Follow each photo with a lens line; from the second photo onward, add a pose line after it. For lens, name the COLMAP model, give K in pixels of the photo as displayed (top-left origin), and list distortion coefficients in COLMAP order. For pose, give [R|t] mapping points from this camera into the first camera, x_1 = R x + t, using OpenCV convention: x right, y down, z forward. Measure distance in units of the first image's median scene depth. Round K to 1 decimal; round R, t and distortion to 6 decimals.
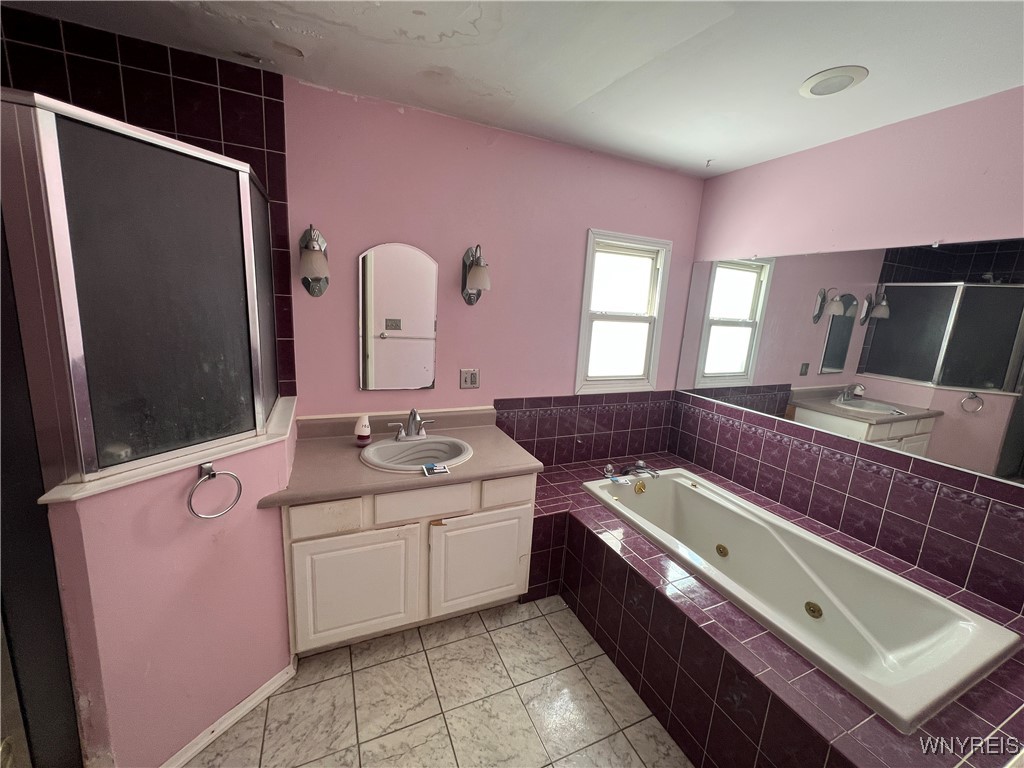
lens RADIAL K [[407.2, 0, 507.9], [0, 407.2, 381.5], [0, 0, 1]] dist [-0.003457, -0.000187]
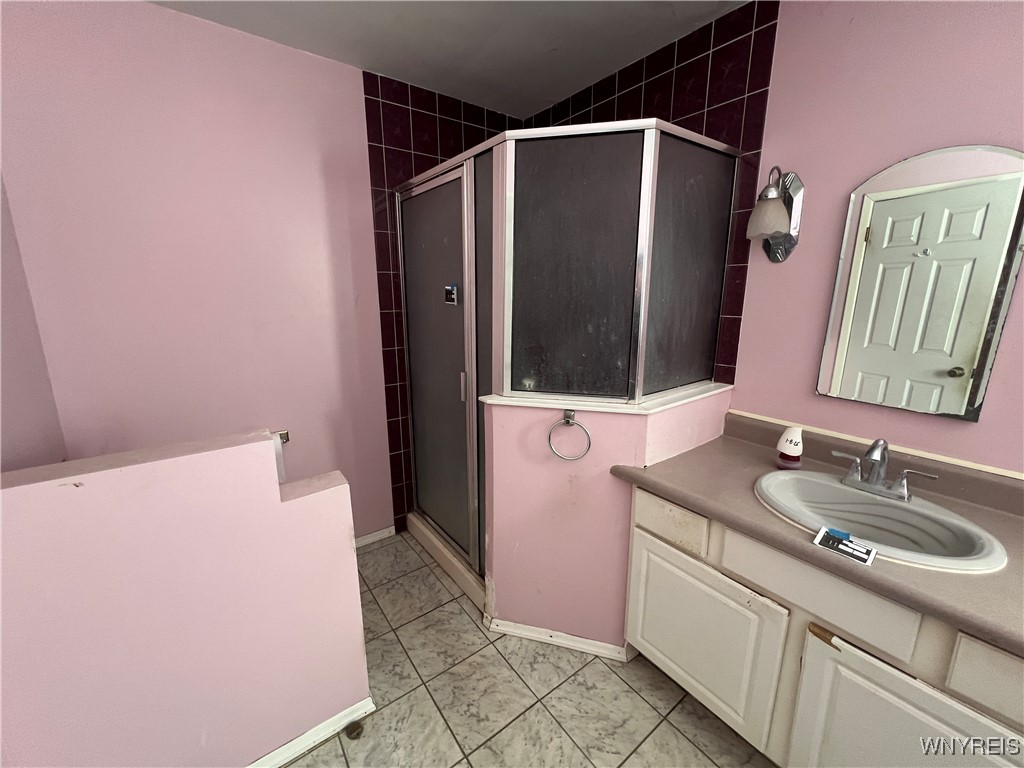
lens RADIAL K [[407.2, 0, 509.8], [0, 407.2, 383.3], [0, 0, 1]] dist [-0.003457, -0.000187]
pose [[0.211261, 0.154526, -0.965138, 0.227972], [-0.172514, 0.977817, 0.118795, 0.013709], [0.962085, 0.141403, 0.233233, 0.402452]]
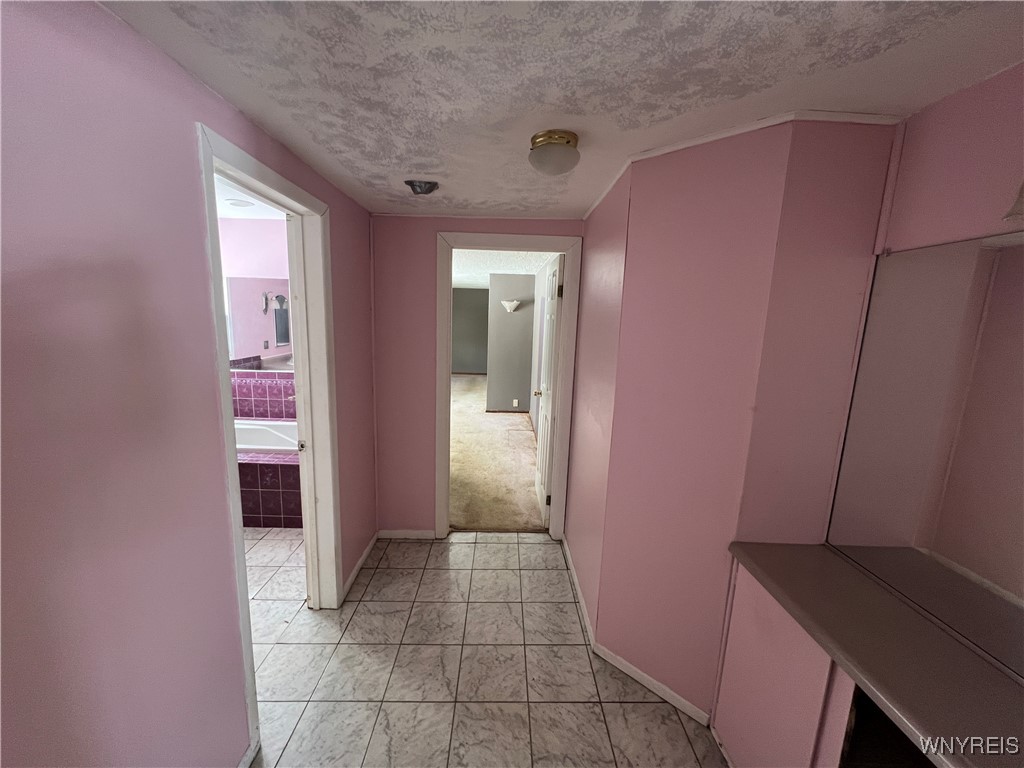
lens RADIAL K [[407.2, 0, 509.8], [0, 407.2, 388.0], [0, 0, 1]] dist [-0.003457, -0.000187]
pose [[0.397032, -0.200716, 0.895588, -0.326129], [0.164348, 0.975570, 0.145782, 0.058502], [-0.902970, 0.089308, 0.420320, -0.480252]]
